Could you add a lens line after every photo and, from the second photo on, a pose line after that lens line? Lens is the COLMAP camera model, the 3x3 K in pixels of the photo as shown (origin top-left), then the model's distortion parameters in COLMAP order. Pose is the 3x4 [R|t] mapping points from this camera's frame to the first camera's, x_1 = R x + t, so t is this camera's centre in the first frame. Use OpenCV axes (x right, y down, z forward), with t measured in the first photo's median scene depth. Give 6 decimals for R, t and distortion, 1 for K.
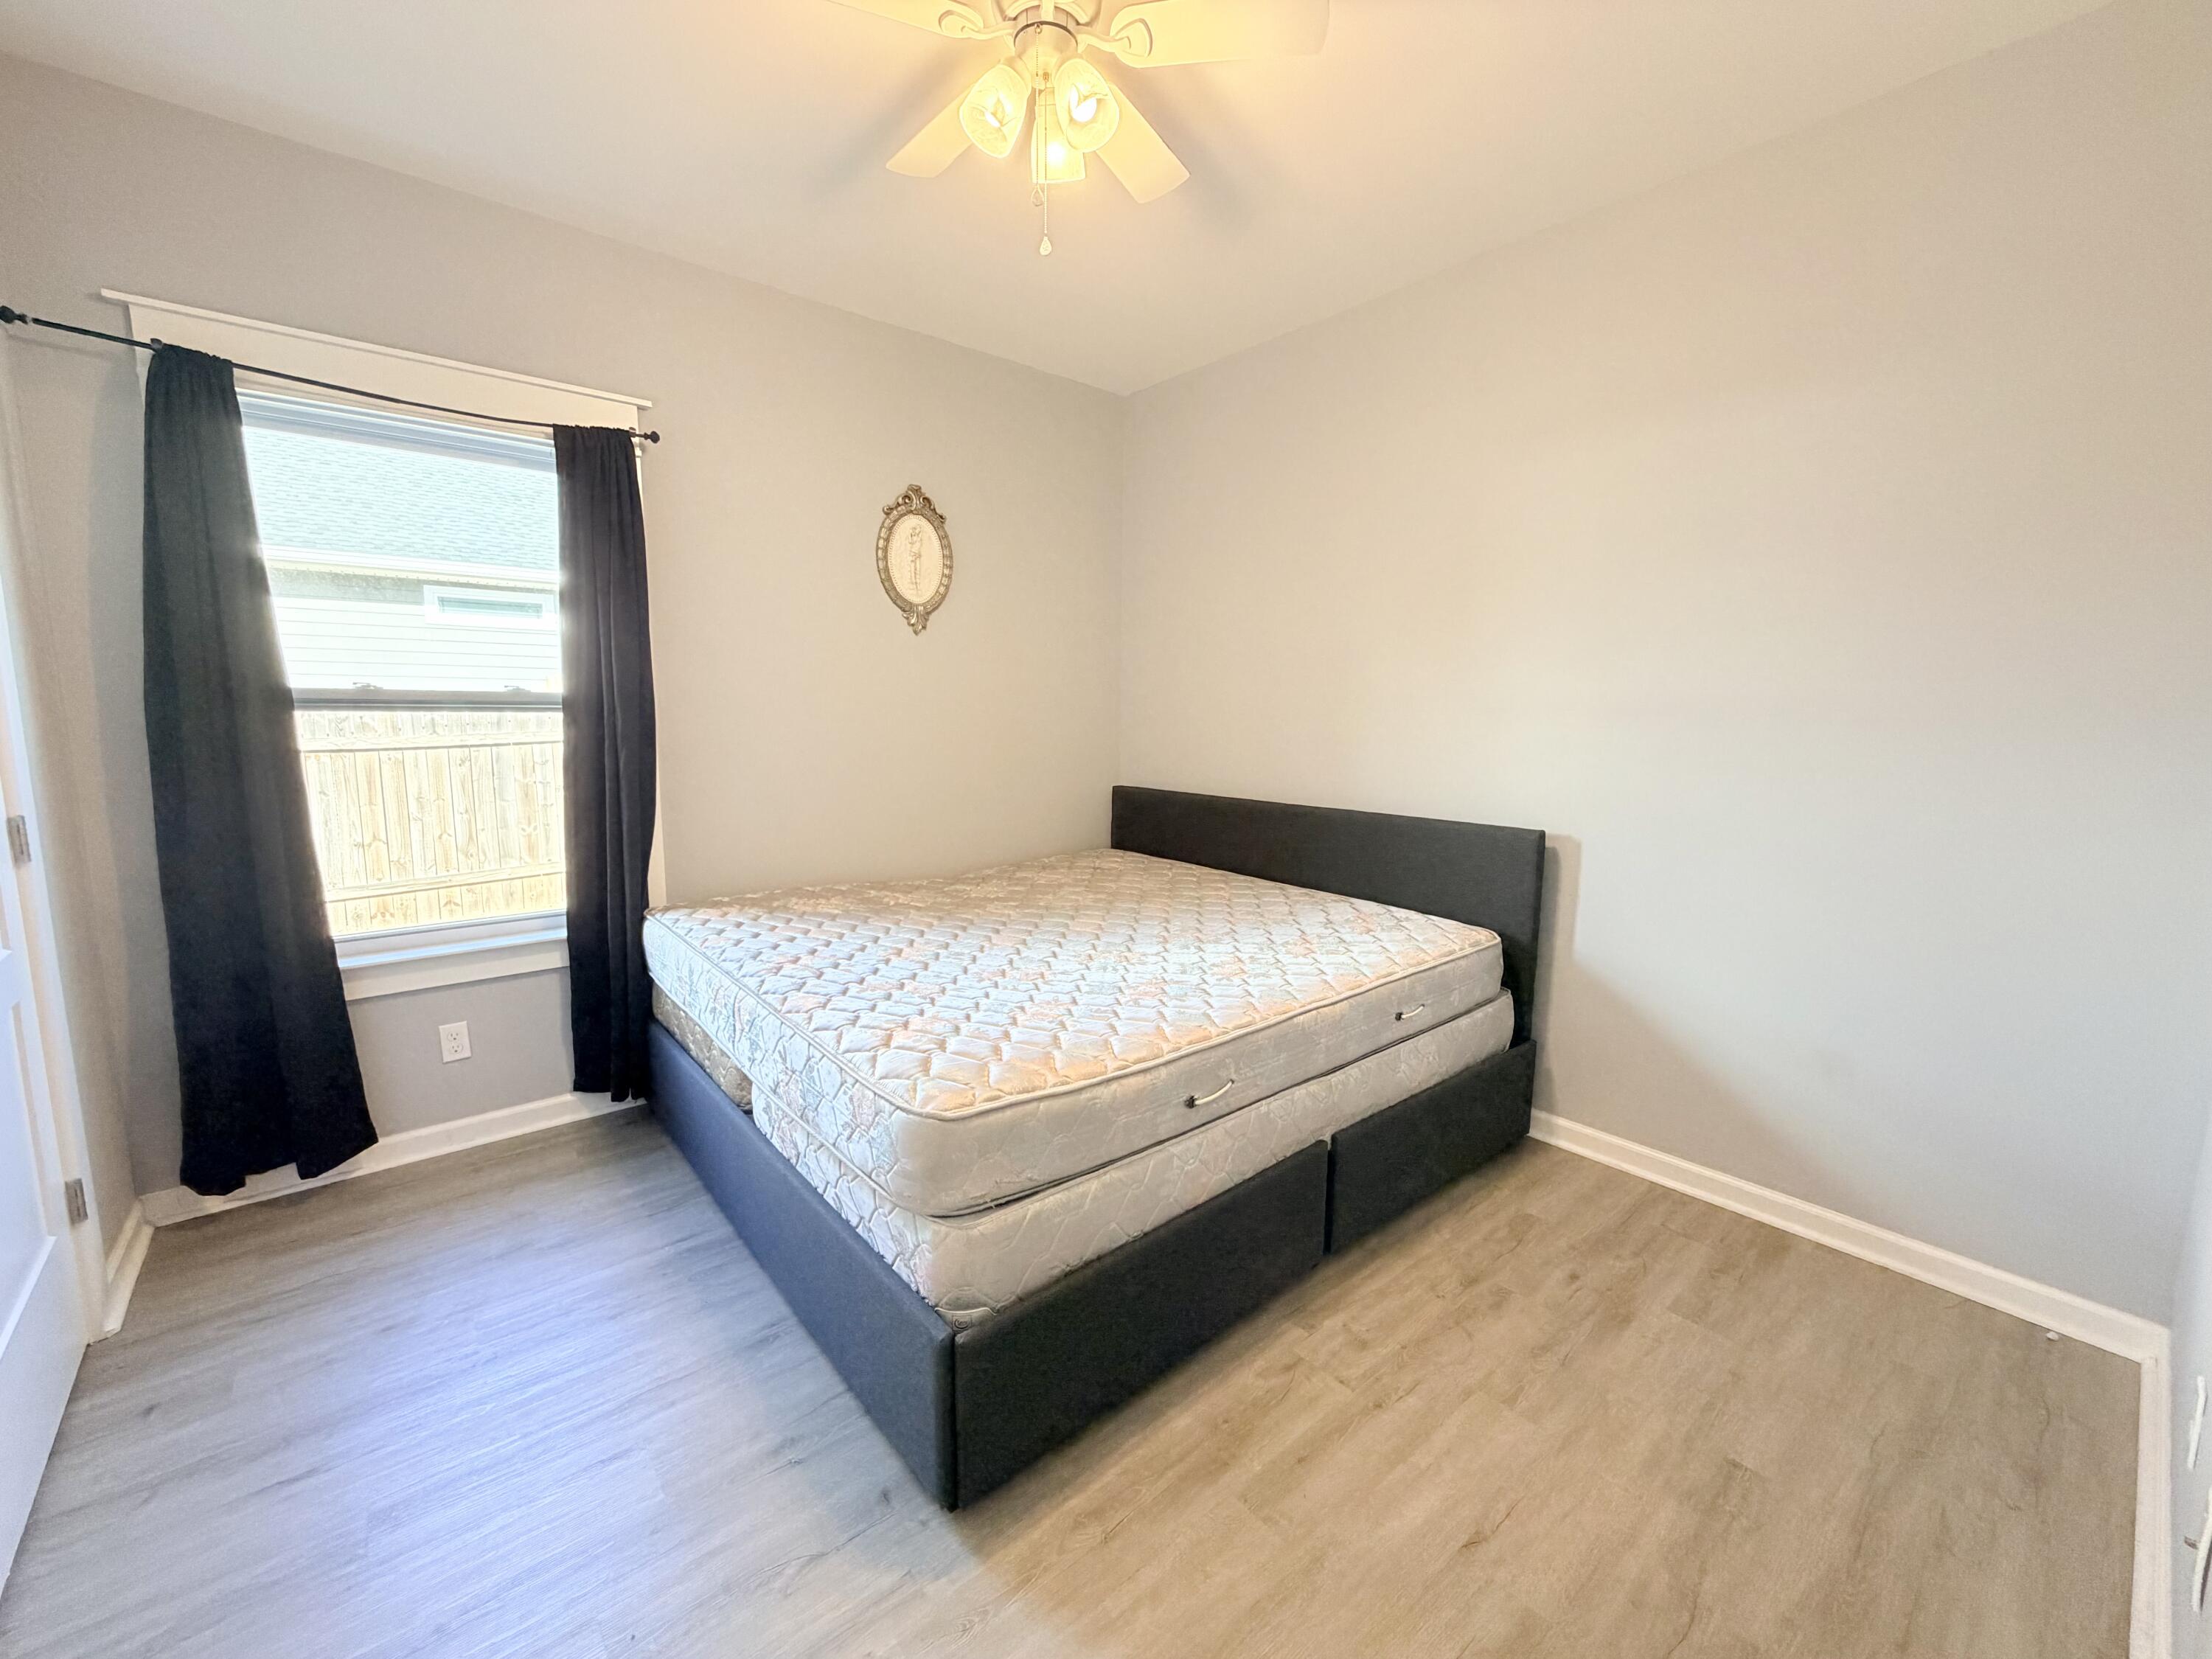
lens RADIAL K [[878.0, 0, 1103.2], [0, 878.0, 830.3], [0, 0, 1]] dist [-0.000576, 0.000094]
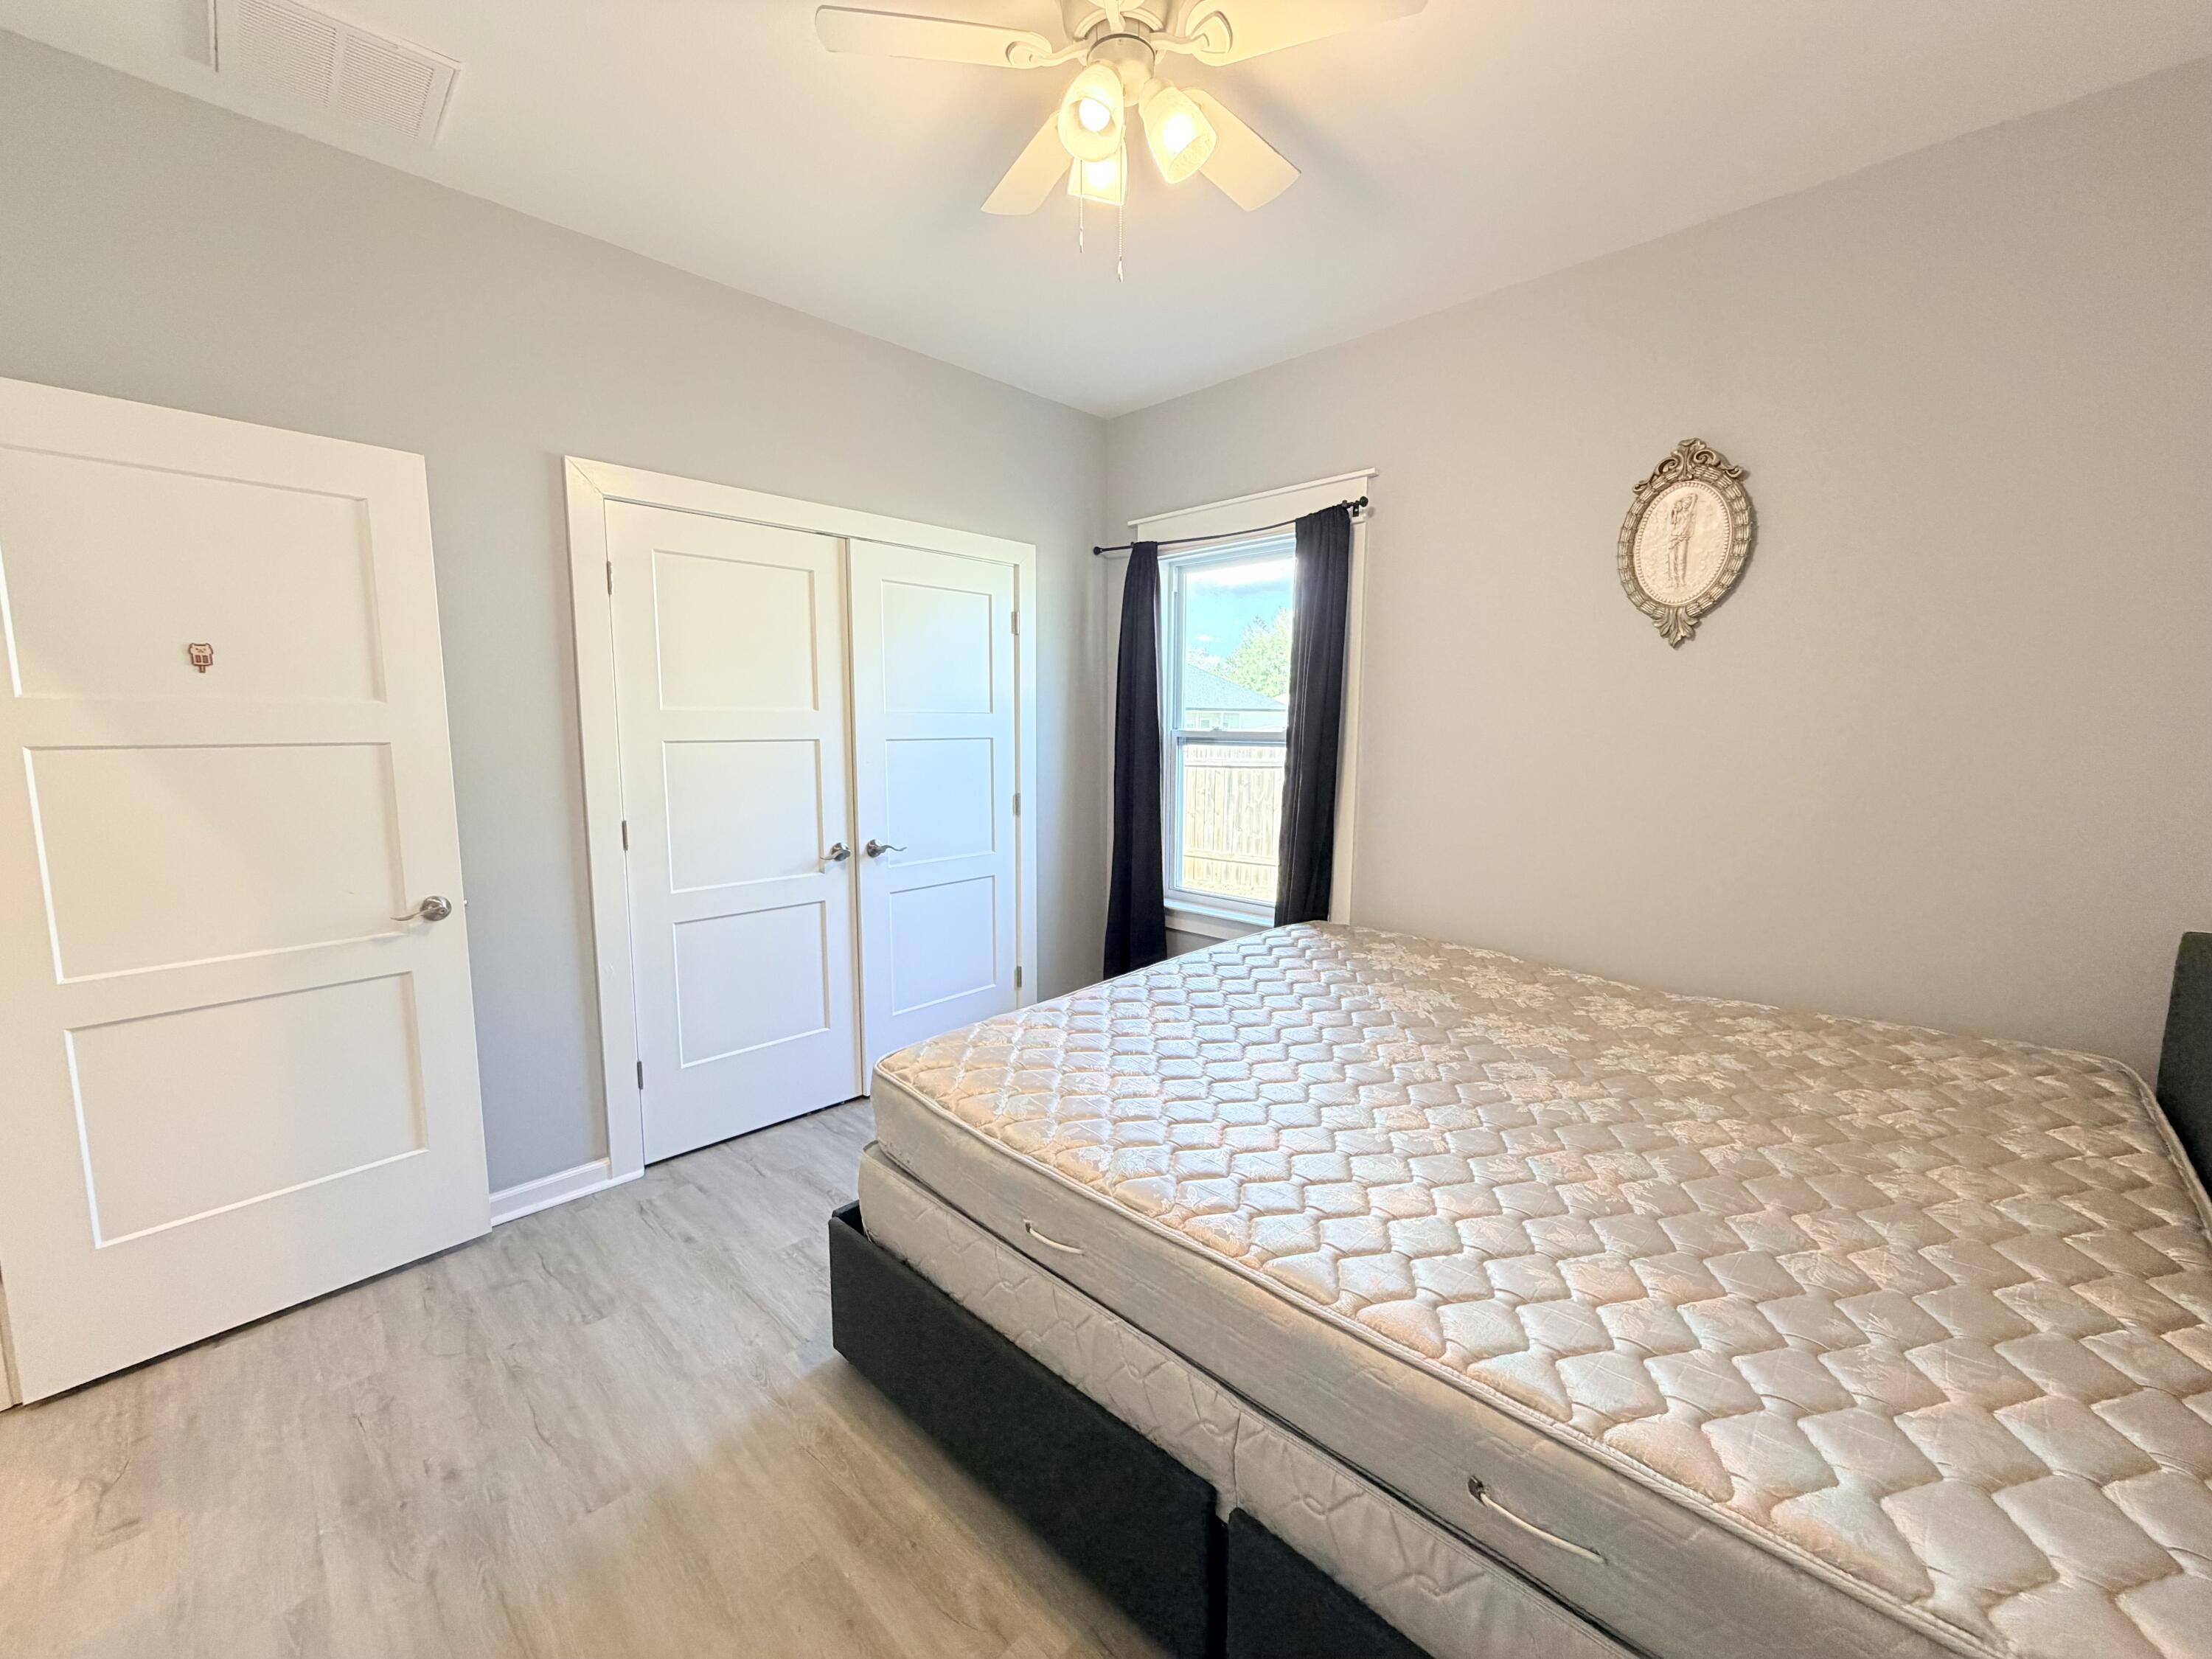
lens RADIAL K [[878.0, 0, 1103.2], [0, 878.0, 830.3], [0, 0, 1]] dist [-0.000576, 0.000094]
pose [[0.102942, 0.113999, -0.988133, 0.611634], [-0.137850, 0.985460, 0.099329, -0.109786], [0.985089, 0.125989, 0.117160, 0.622872]]
